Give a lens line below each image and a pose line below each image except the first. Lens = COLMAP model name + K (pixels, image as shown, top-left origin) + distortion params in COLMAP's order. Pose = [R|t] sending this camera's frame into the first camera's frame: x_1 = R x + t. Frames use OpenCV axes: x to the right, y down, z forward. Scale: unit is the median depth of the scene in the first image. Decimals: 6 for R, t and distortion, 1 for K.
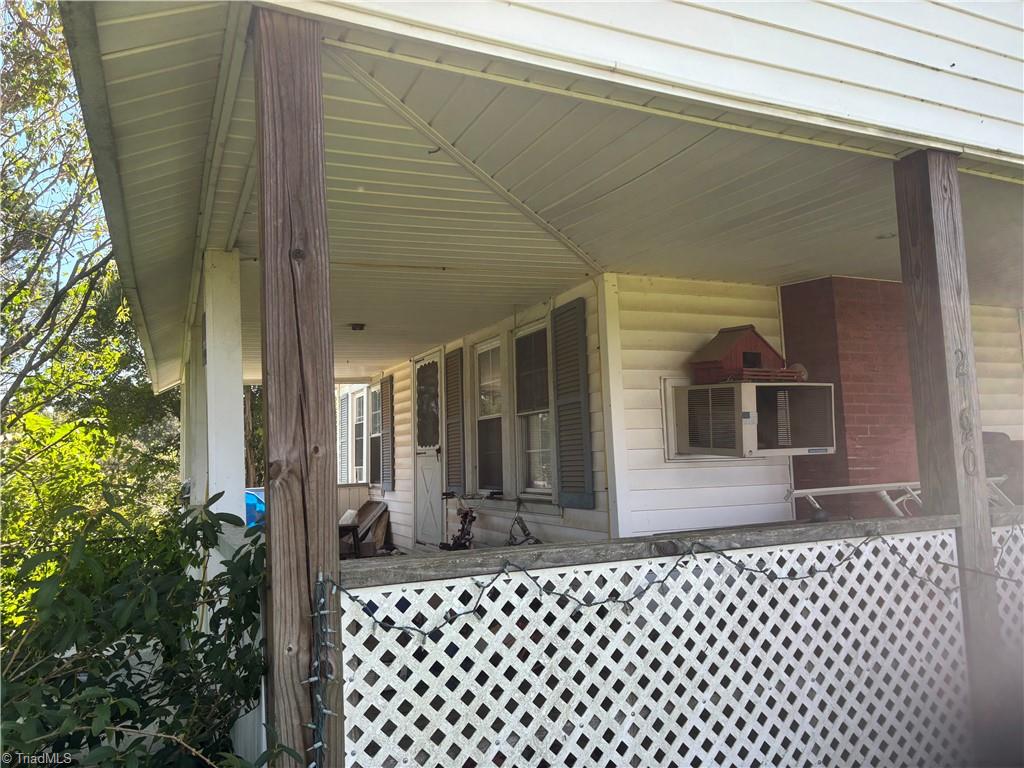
lens RADIAL K [[744.4, 0, 512.0], [0, 744.4, 384.0], [0, 0, 1]] dist [0.055134, -0.000508]
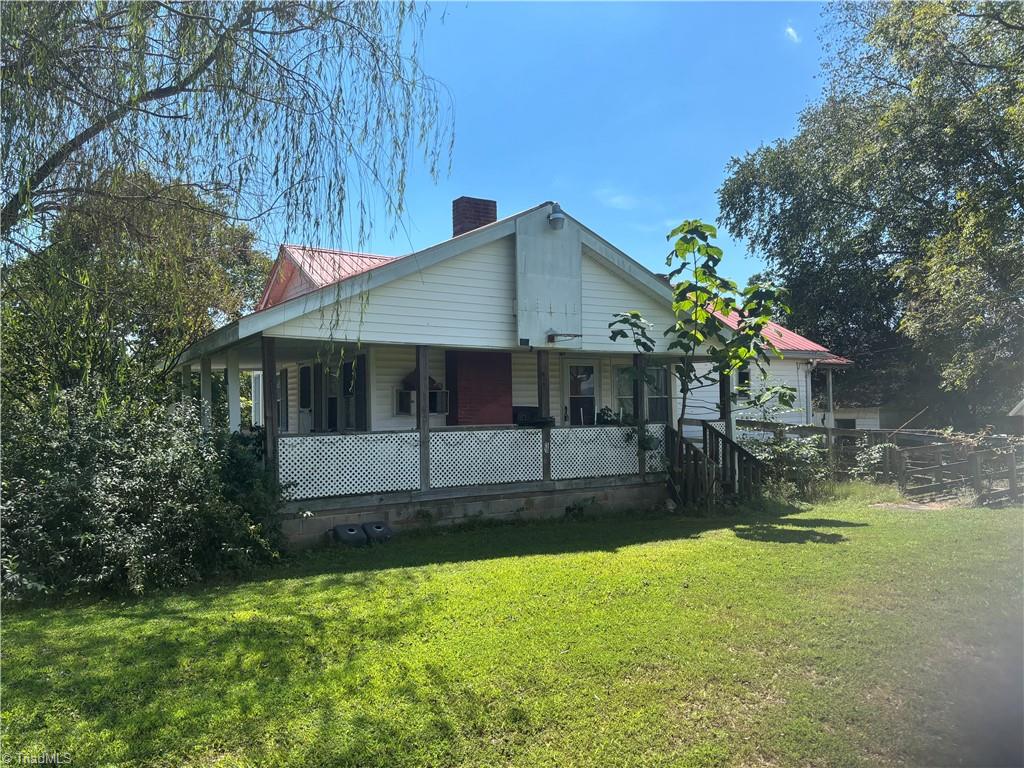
lens RADIAL K [[744.4, 0, 512.0], [0, 744.4, 384.0], [0, 0, 1]] dist [0.055134, -0.000508]
pose [[0.990559, 0.020269, 0.135578, 0.656493], [-0.028270, 0.997954, 0.057353, -0.448596], [-0.134138, -0.060644, 0.989105, -4.221845]]
